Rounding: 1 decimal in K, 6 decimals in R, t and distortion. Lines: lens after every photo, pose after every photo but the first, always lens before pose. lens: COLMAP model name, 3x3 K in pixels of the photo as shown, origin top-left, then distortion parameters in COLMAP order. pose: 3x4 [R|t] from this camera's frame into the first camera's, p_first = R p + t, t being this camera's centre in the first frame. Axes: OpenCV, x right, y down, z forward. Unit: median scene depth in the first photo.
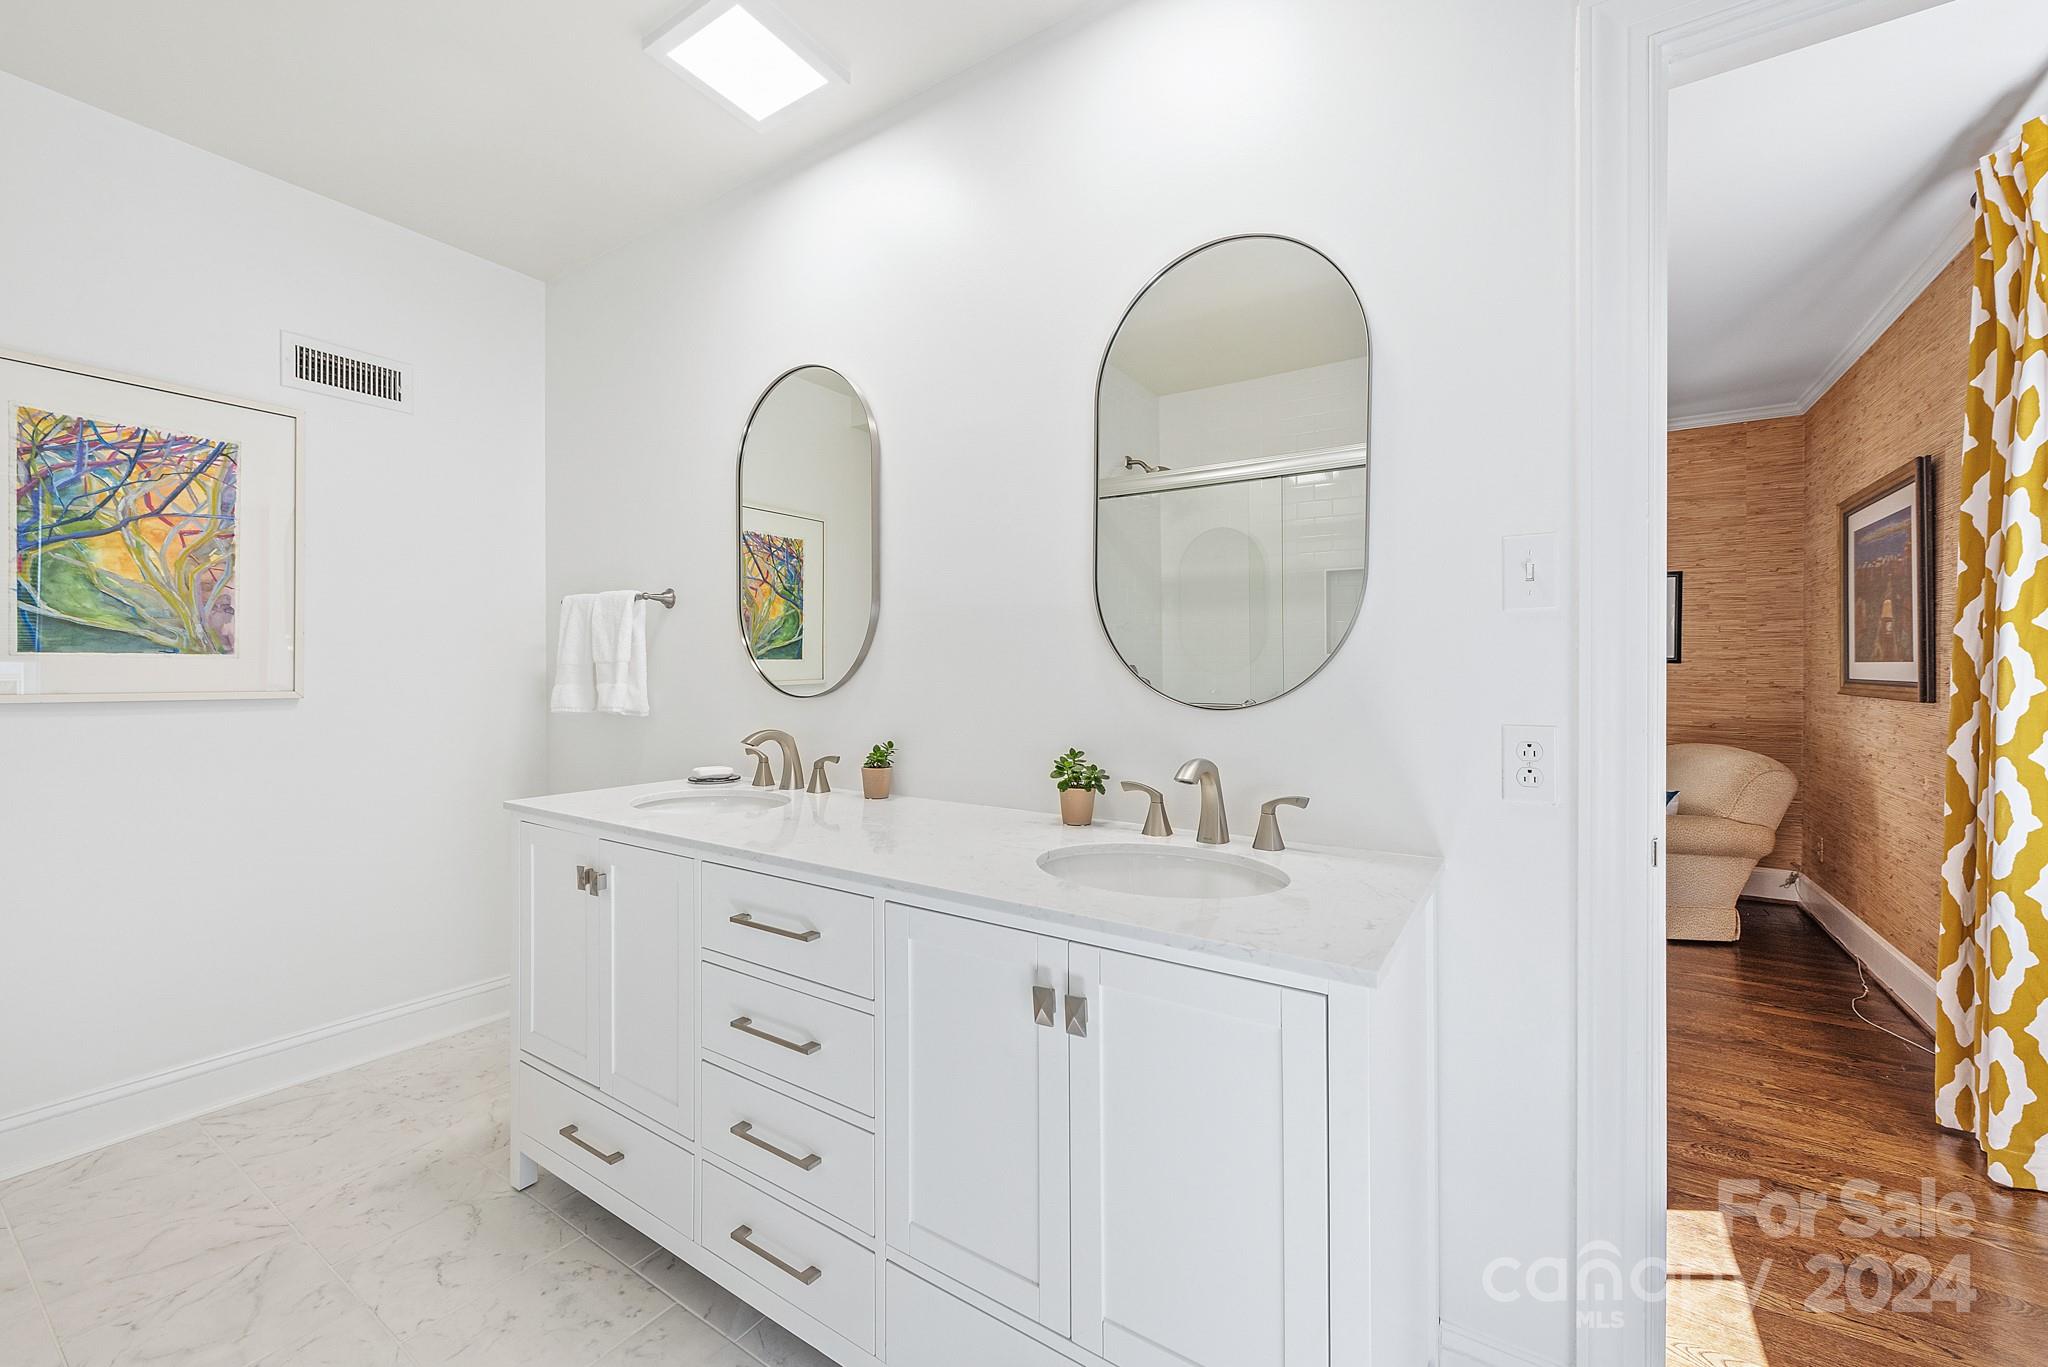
lens RADIAL K [[802.3, 0, 1031.6], [0, 802.3, 671.4], [0, 0, 1]] dist [0.006989, -0.000572]
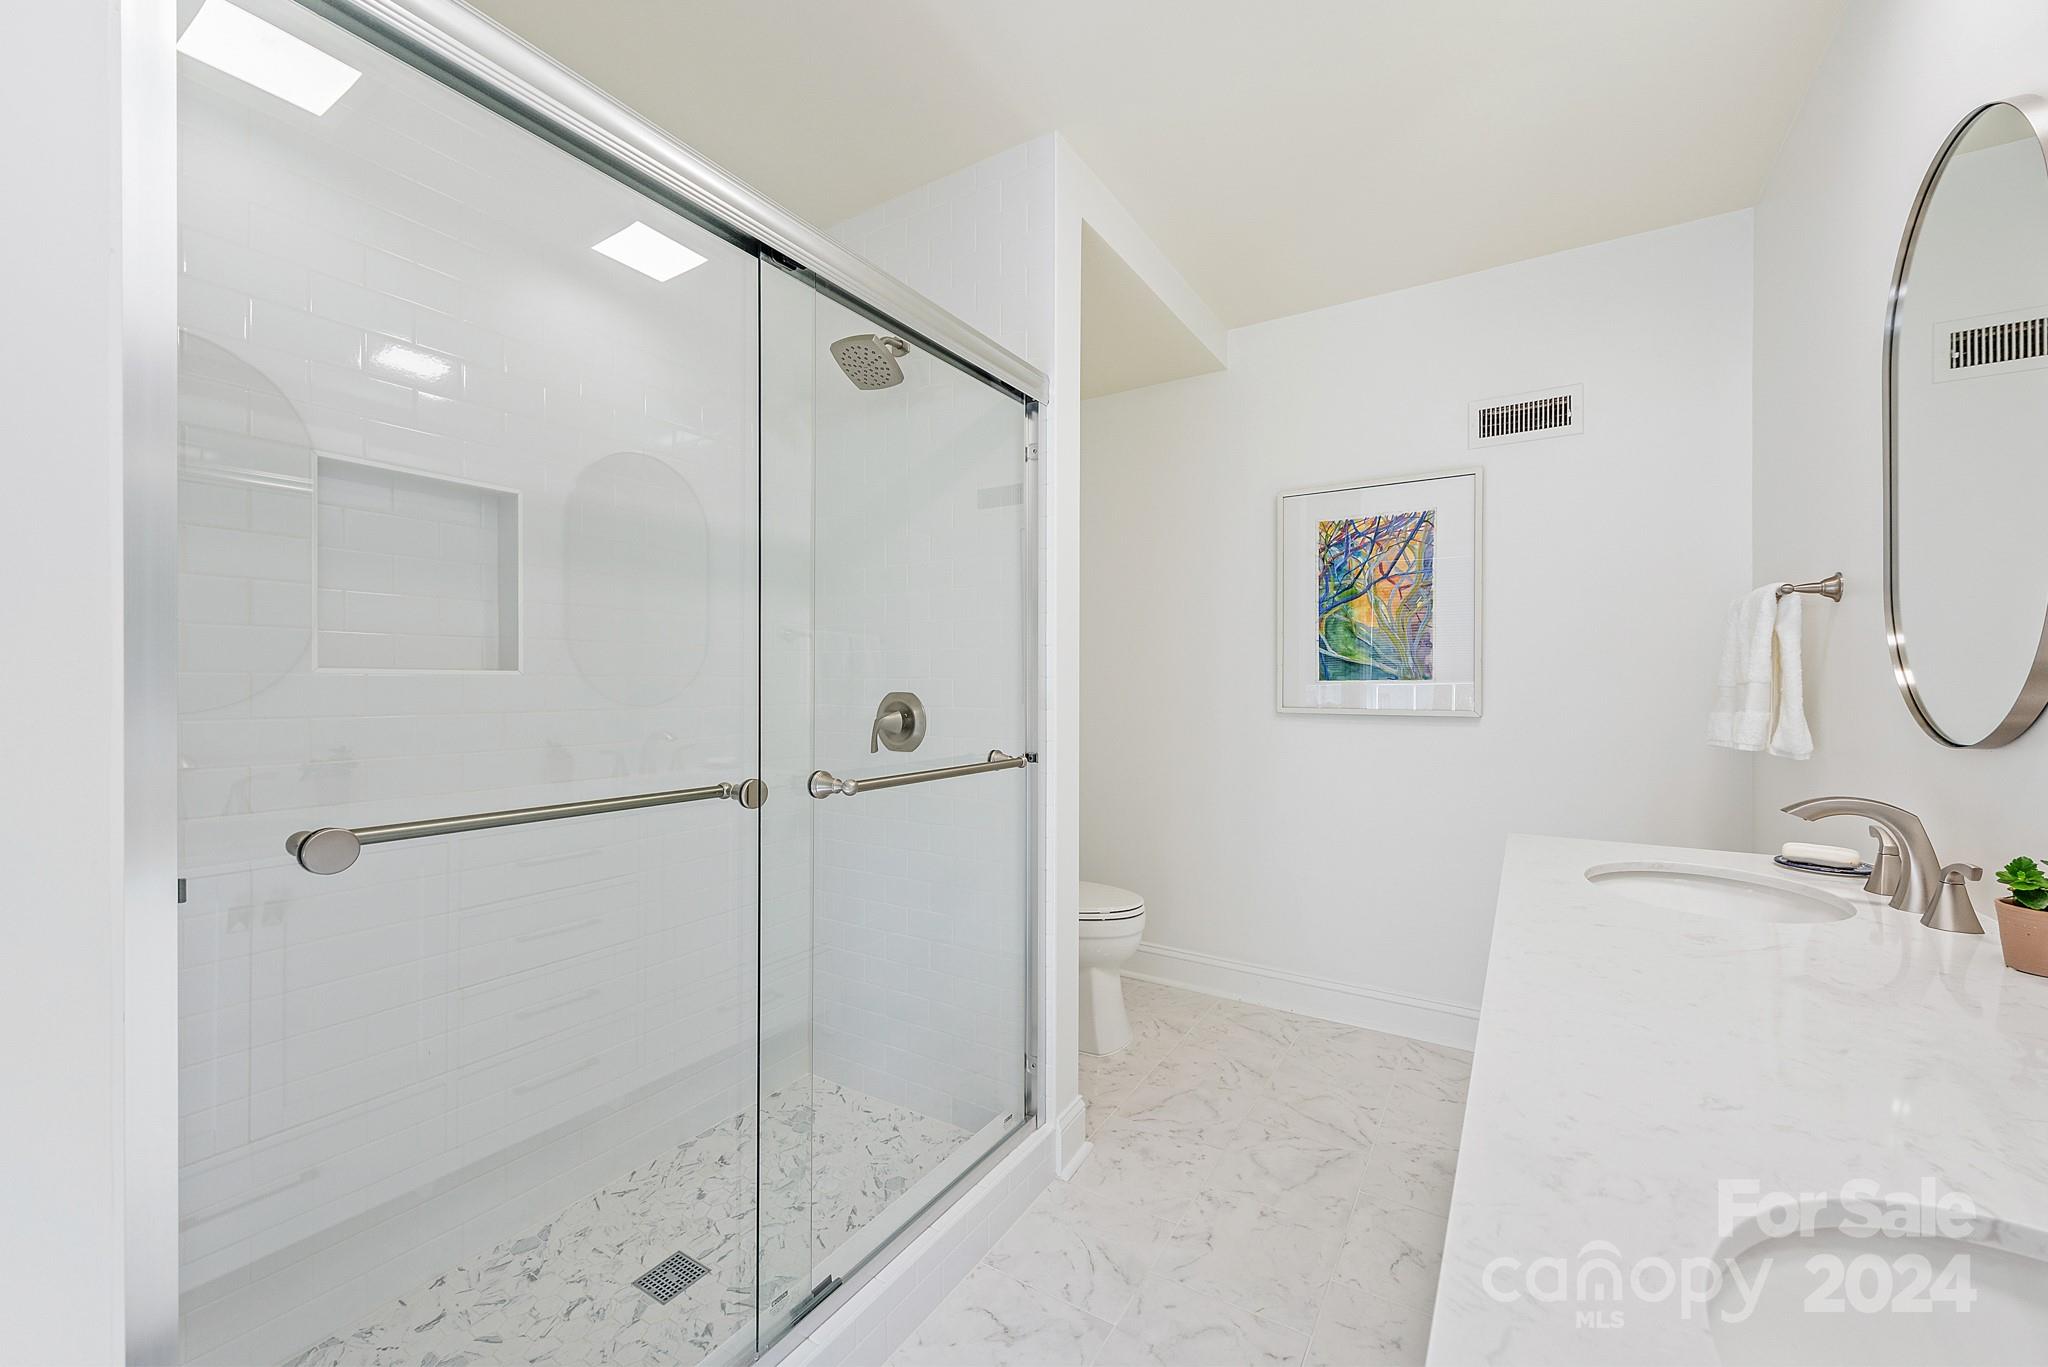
lens RADIAL K [[802.3, 0, 1031.1], [0, 802.3, 689.1], [0, 0, 1]] dist [0.006989, -0.000572]
pose [[0.016355, -0.001114, -0.999866, 0.250091], [-0.003461, 0.999993, -0.001171, -0.003752], [0.999860, 0.003480, 0.016351, 0.385334]]
